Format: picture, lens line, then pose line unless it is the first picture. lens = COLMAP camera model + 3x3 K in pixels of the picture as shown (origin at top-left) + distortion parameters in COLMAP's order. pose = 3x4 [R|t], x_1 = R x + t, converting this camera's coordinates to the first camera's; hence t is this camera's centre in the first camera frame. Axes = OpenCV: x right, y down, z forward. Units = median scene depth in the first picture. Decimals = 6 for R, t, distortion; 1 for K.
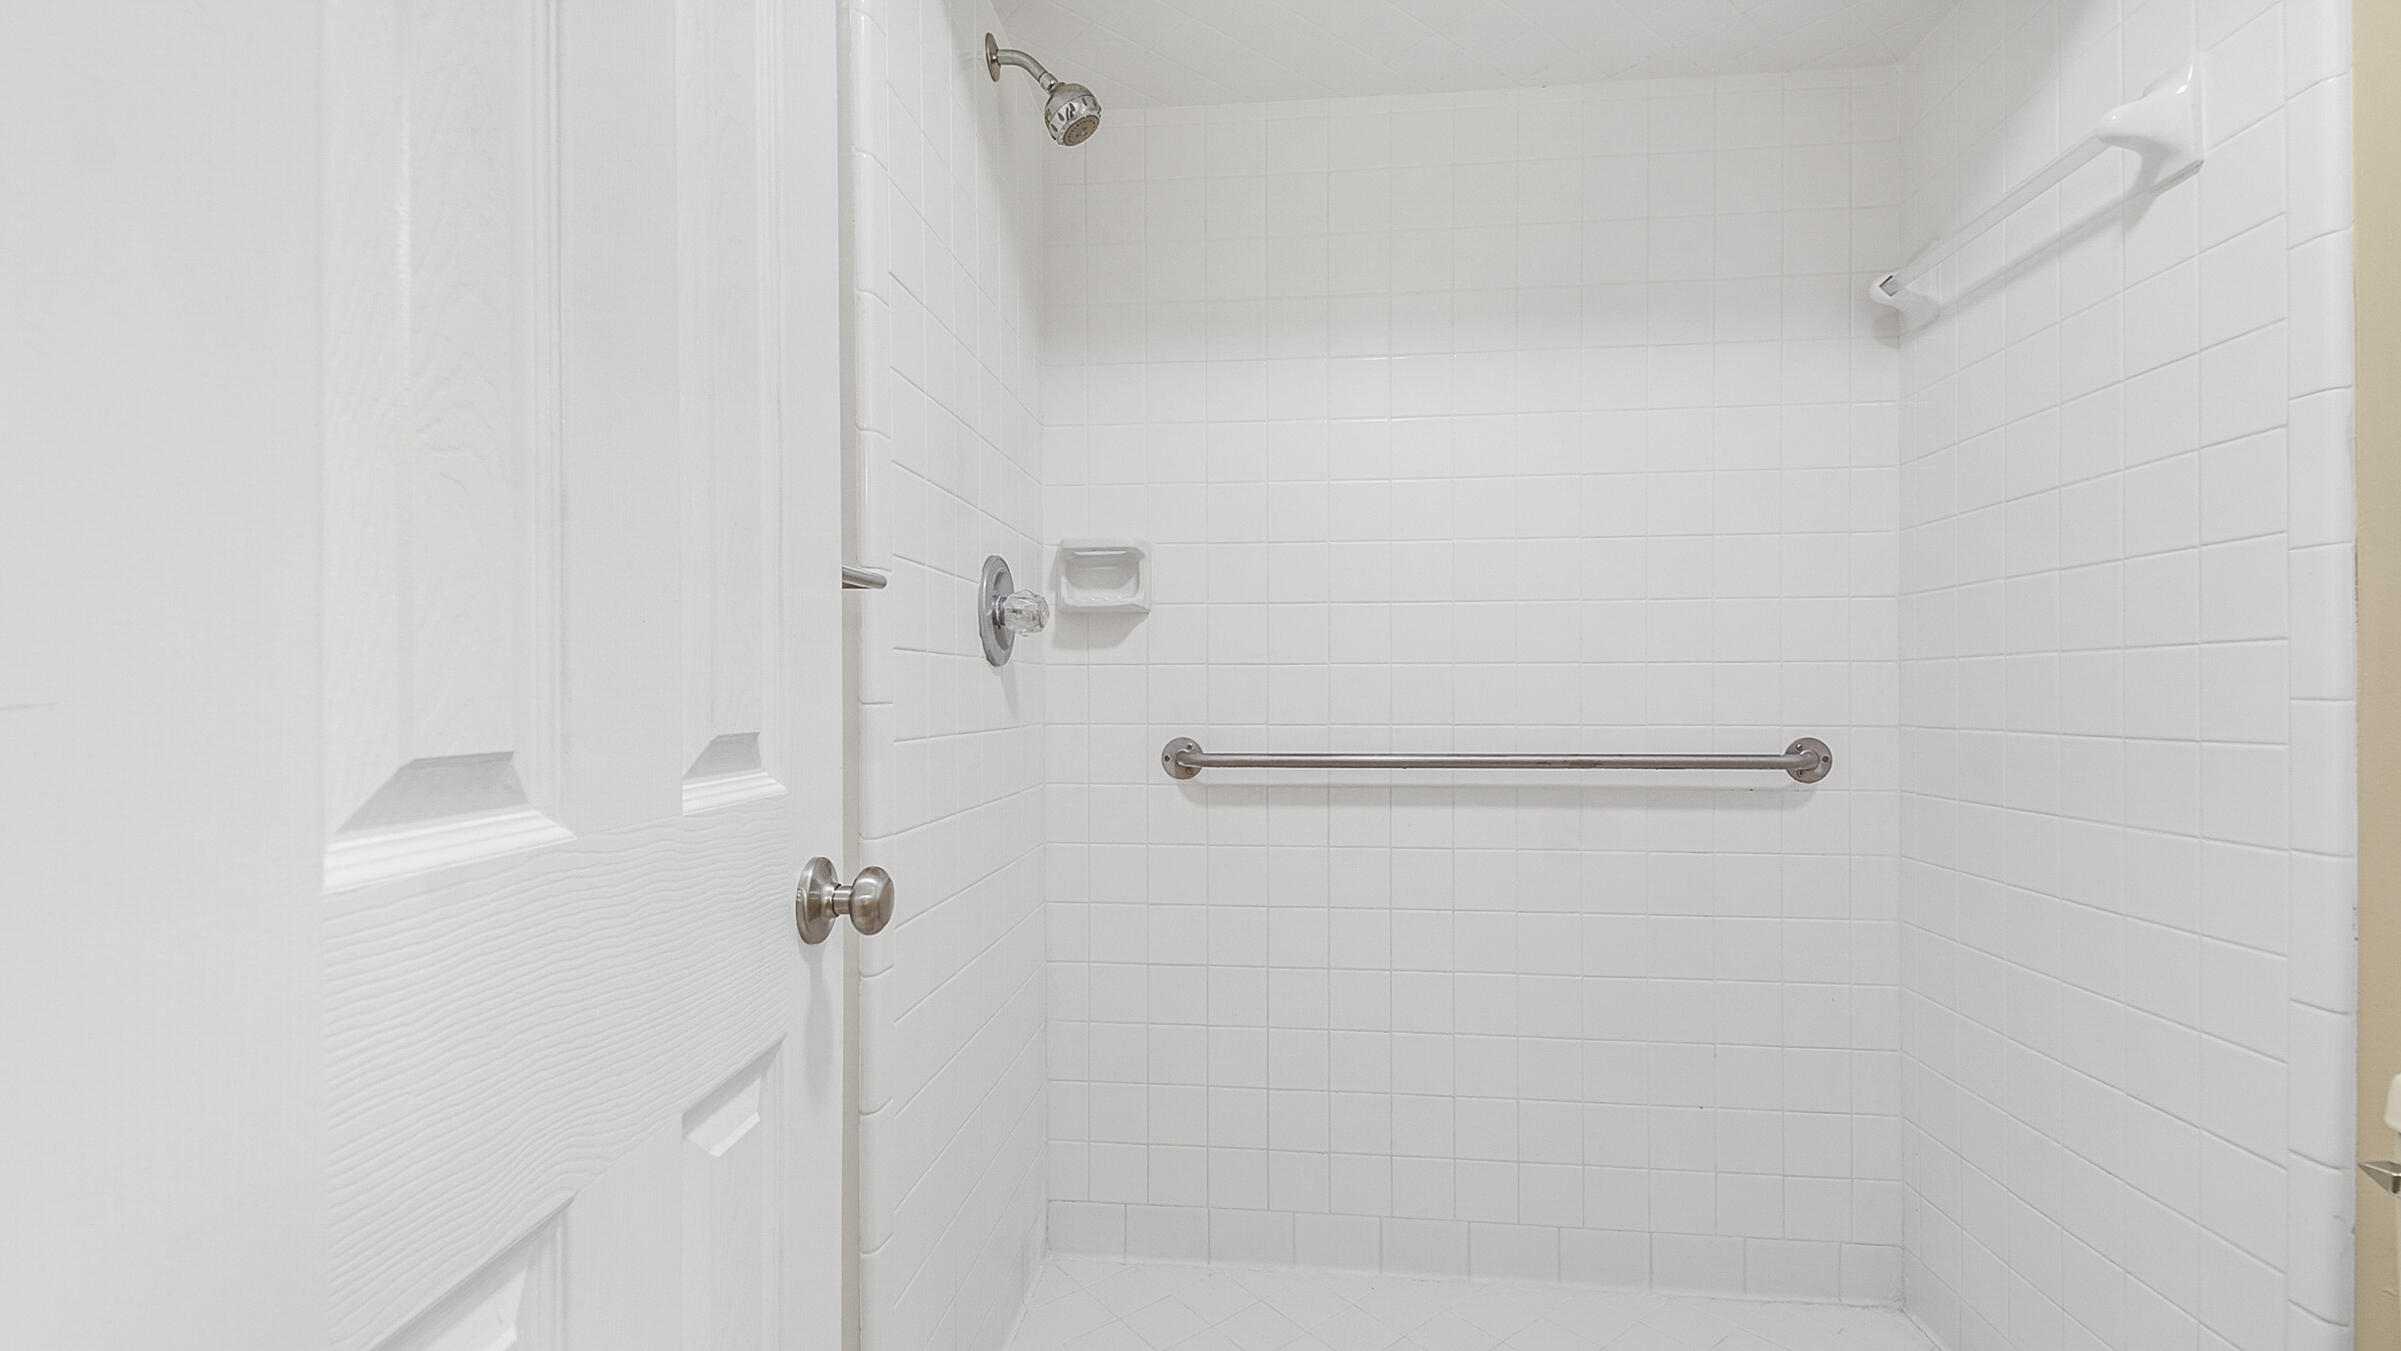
lens RADIAL K [[1063.4, 0, 1202.1], [0, 1063.4, 690.8], [0, 0, 1]] dist [-0.001923, -0.000611]
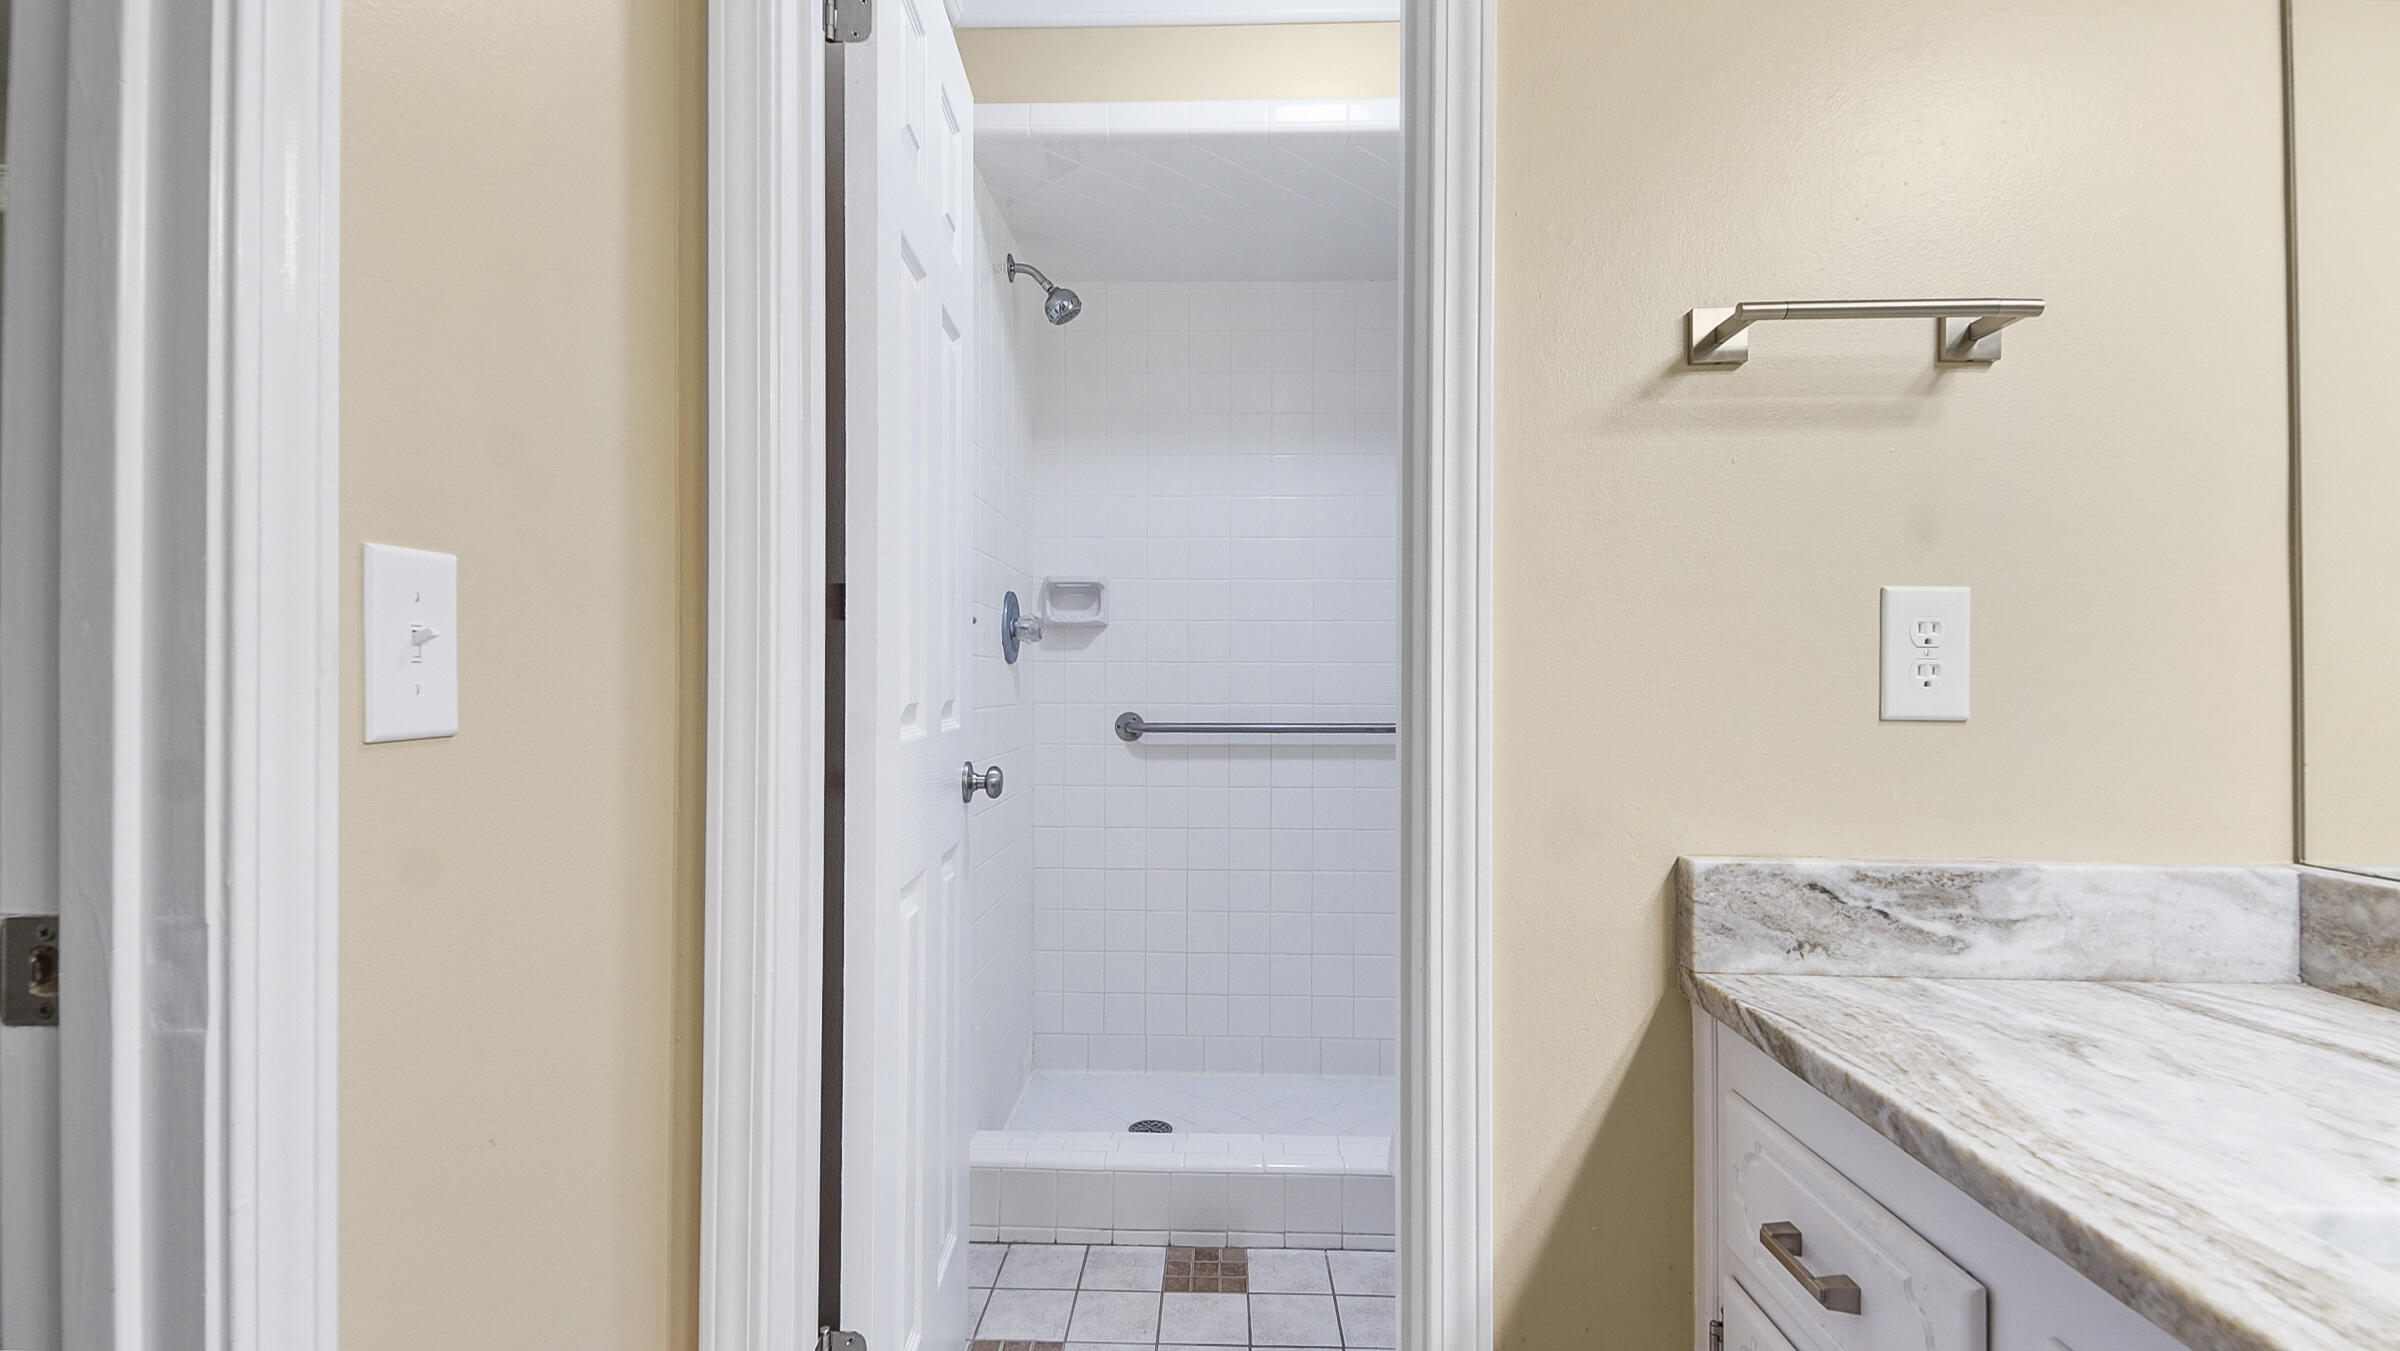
lens RADIAL K [[1112.1, 0, 1203.1], [0, 1112.1, 688.8], [0, 0, 1]] dist [-0.000611, 0.000143]
pose [[0.997323, 0.003894, 0.073024, -0.032031], [-0.004595, 0.999945, 0.009424, -0.003349], [-0.072983, -0.009734, 0.997286, -0.581775]]
